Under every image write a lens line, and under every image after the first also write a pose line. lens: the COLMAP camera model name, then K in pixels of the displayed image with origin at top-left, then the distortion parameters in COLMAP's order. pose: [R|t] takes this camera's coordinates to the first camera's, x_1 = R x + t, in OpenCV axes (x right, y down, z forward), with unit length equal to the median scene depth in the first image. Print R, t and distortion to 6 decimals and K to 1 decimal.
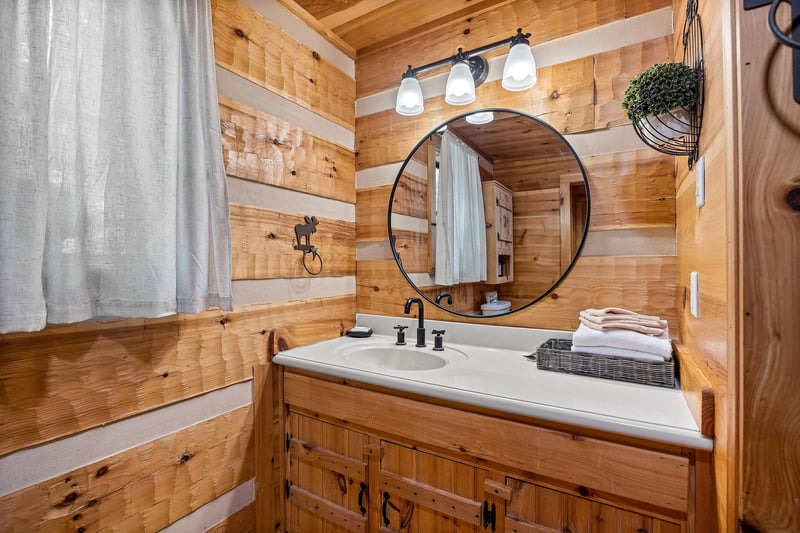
lens RADIAL K [[384.7, 0, 400.0], [0, 384.7, 266.5], [0, 0, 1]] dist [-0.020479, 0.000833]
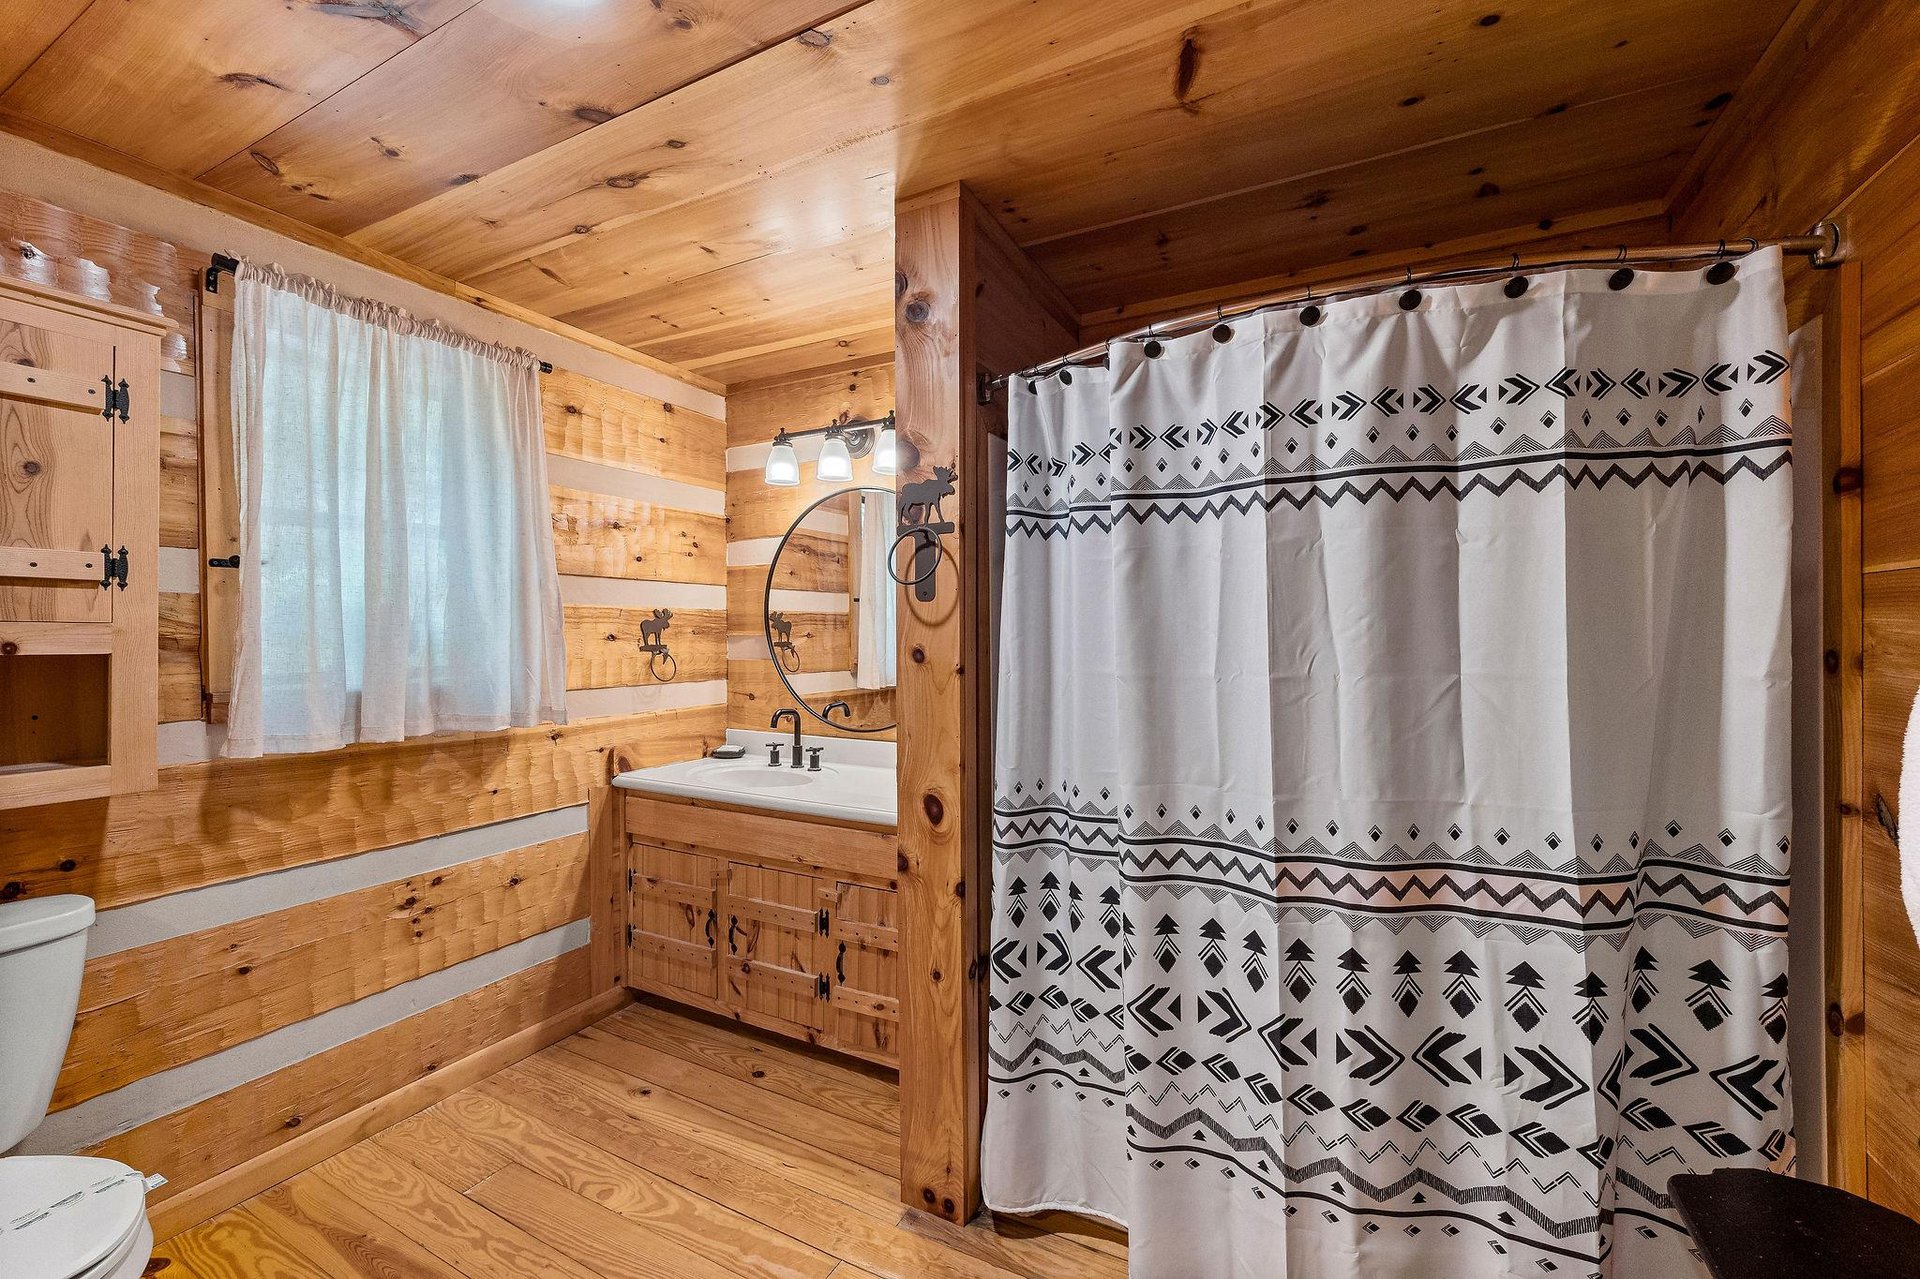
lens RADIAL K [[814.4, 0, 960.0], [0, 814.4, 639.5], [0, 0, 1]] dist [-0.001565, 0.000022]
pose [[0.998021, 0.001104, 0.062875, 0.337805], [-0.001472, 0.999982, 0.005818, -0.089903], [-0.062868, -0.005899, 0.998004, -0.887225]]
